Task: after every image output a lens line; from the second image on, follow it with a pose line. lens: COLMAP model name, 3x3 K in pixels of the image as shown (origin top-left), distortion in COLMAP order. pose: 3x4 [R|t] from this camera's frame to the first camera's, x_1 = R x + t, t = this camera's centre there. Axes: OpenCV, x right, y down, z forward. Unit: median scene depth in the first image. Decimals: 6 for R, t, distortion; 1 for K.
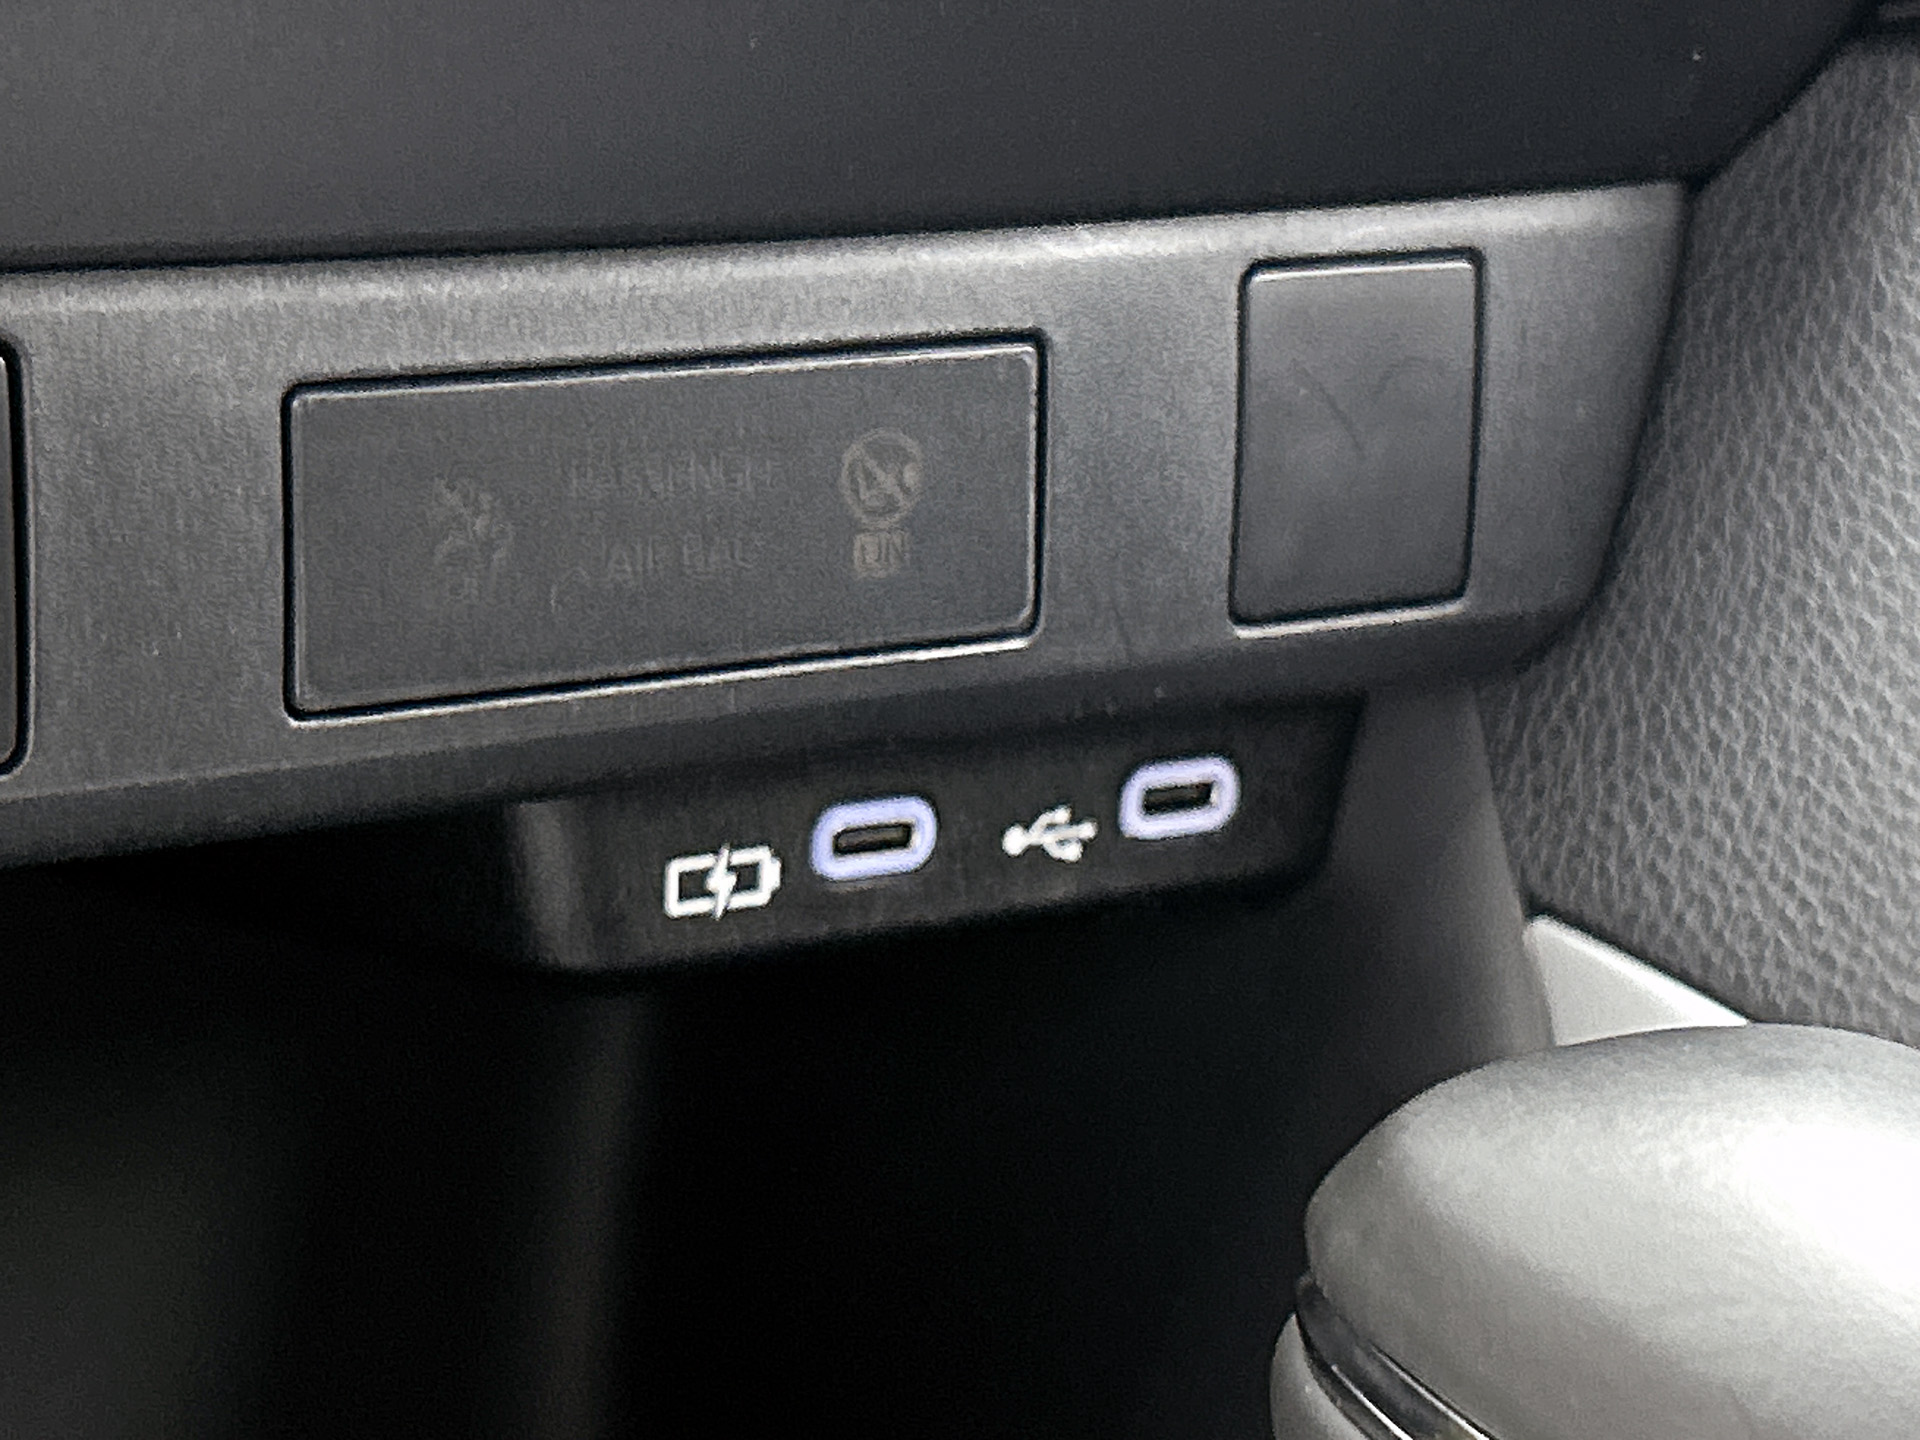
lens RADIAL K [[4416.7, 0, 955.9], [0, 4416.7, 722.3], [0, 0, 1]] dist [0.135262, 0.000000]
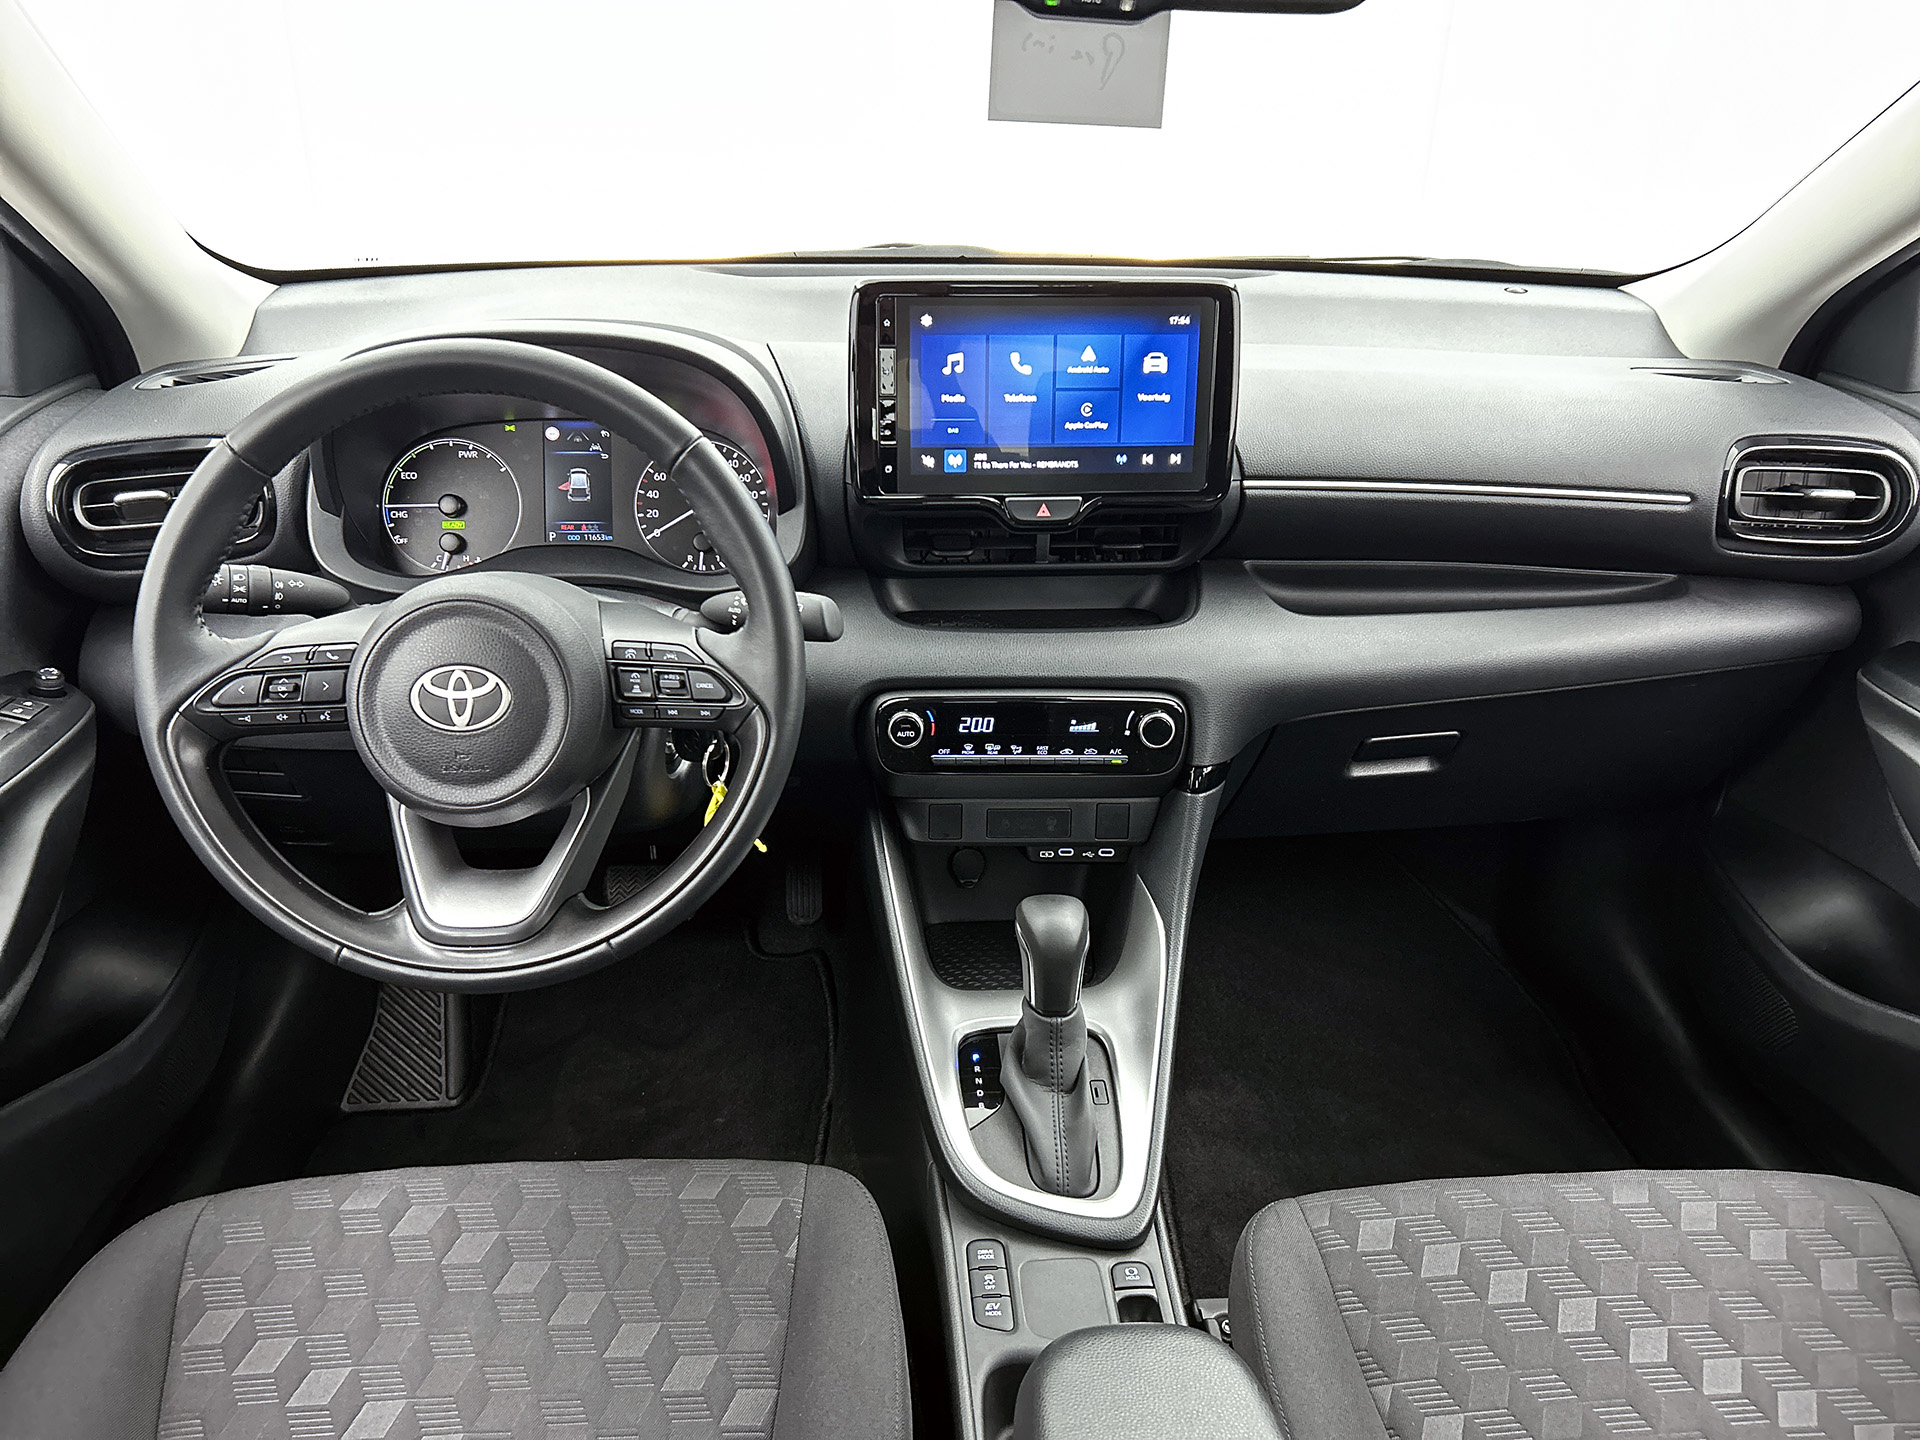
lens RADIAL K [[1468.2, 0, 960.2], [0, 1468.2, 698.1], [0, 0, 1]] dist [0.054205, -0.073998]
pose [[0.841888, 0.147445, -0.519119, 1.382101], [-0.112172, 0.988753, 0.098920, -0.588642], [0.527865, -0.025049, 0.848959, -1.791455]]
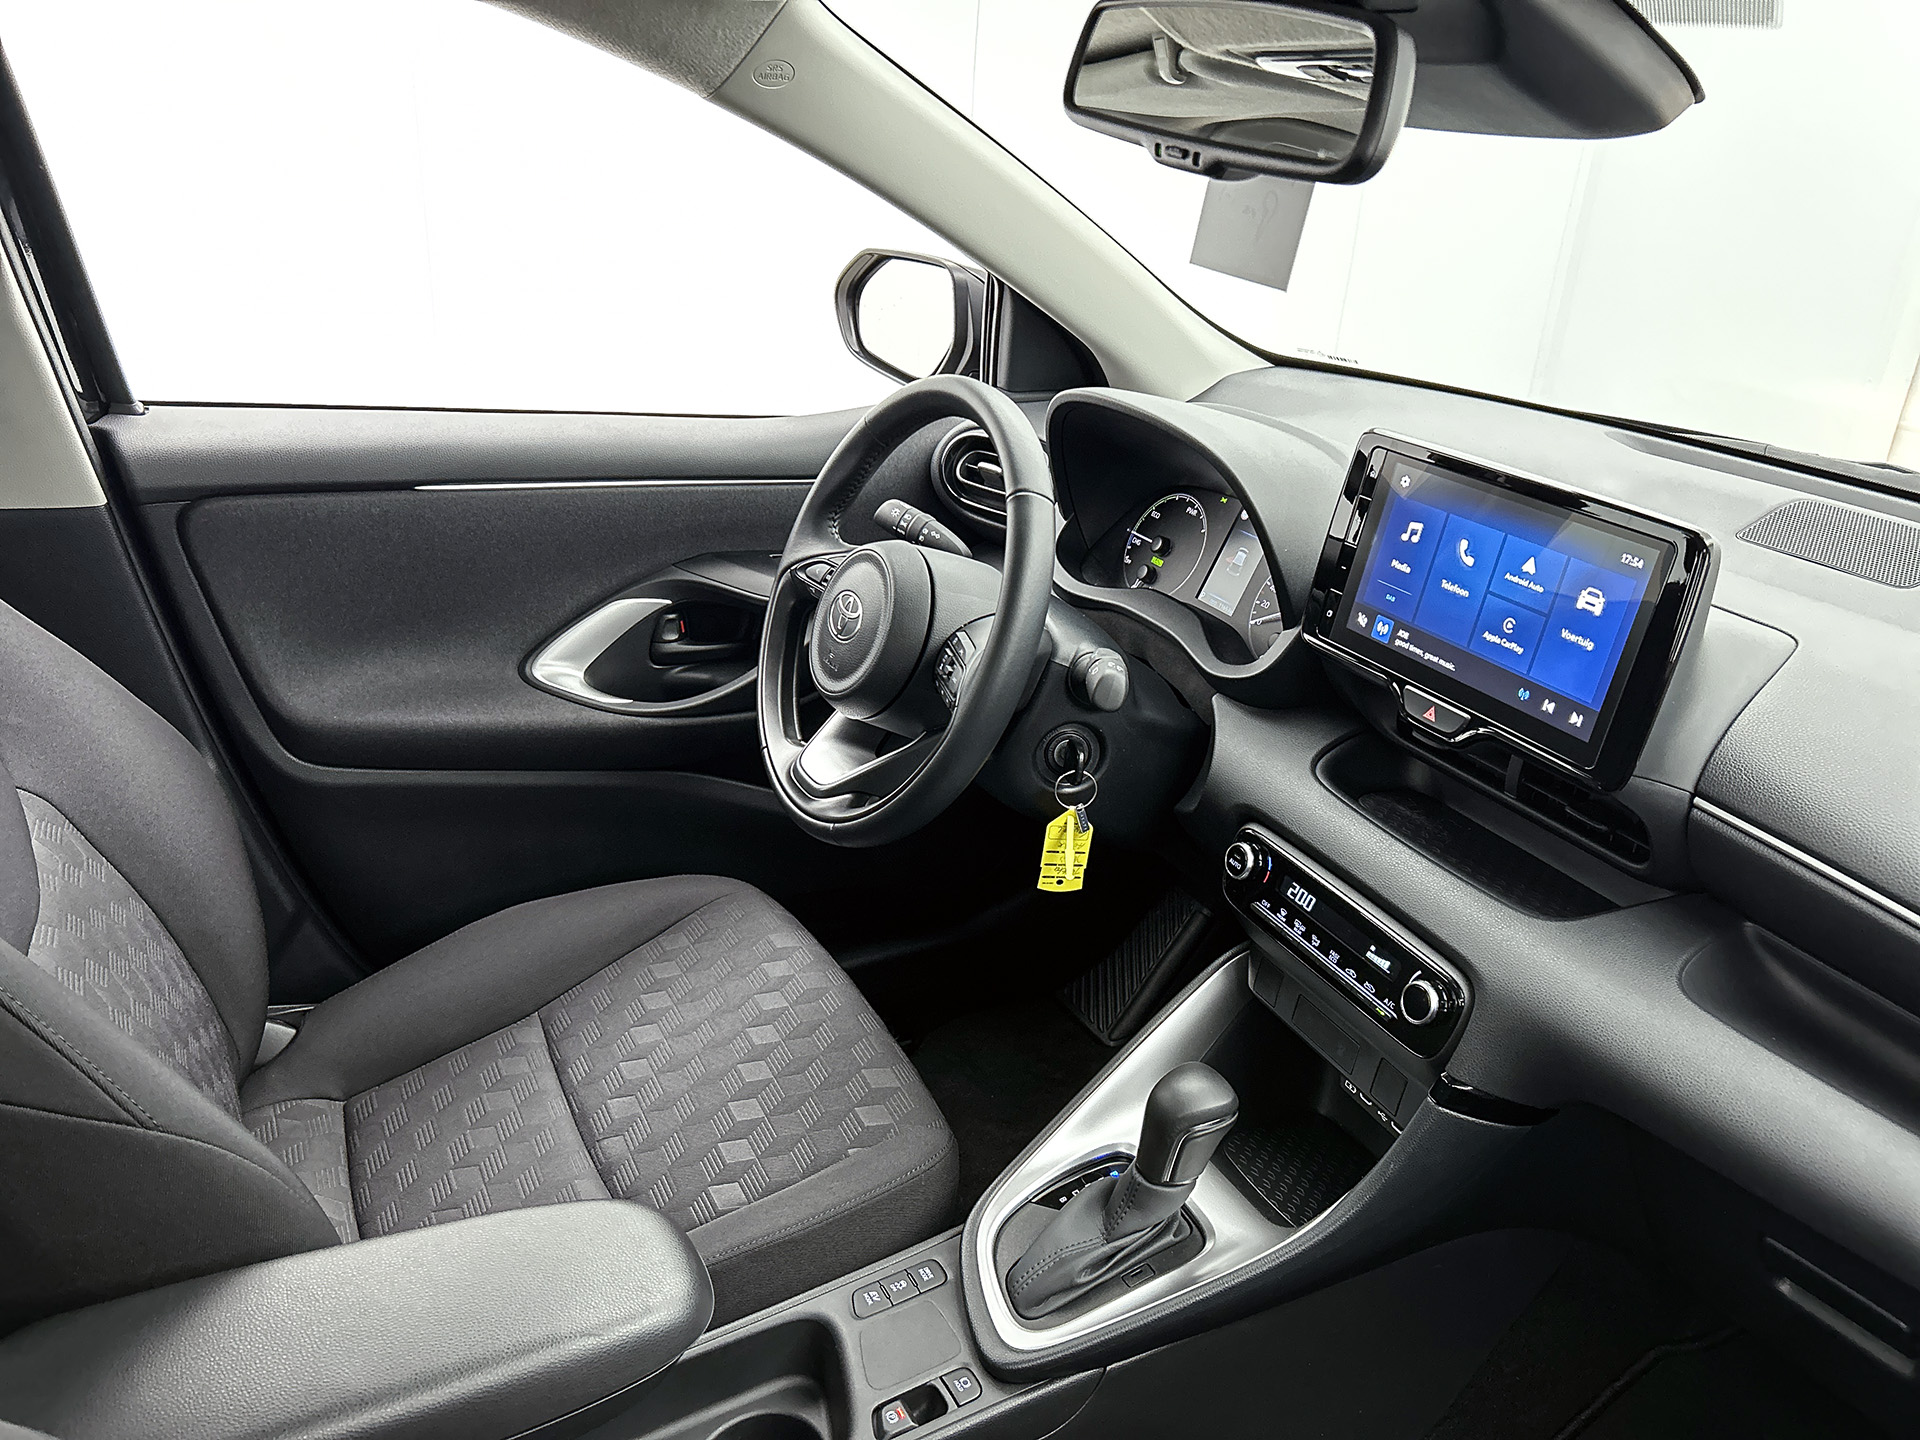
lens RADIAL K [[1468.2, 0, 946.4], [0, 1468.2, 702.3], [0, 0, 1]] dist [0.054205, -0.073998]
pose [[-0.153518, 0.282011, -0.947049, 2.525912], [-0.392495, 0.862160, 0.320357, -1.195676], [0.906852, 0.420892, -0.021669, 0.034467]]
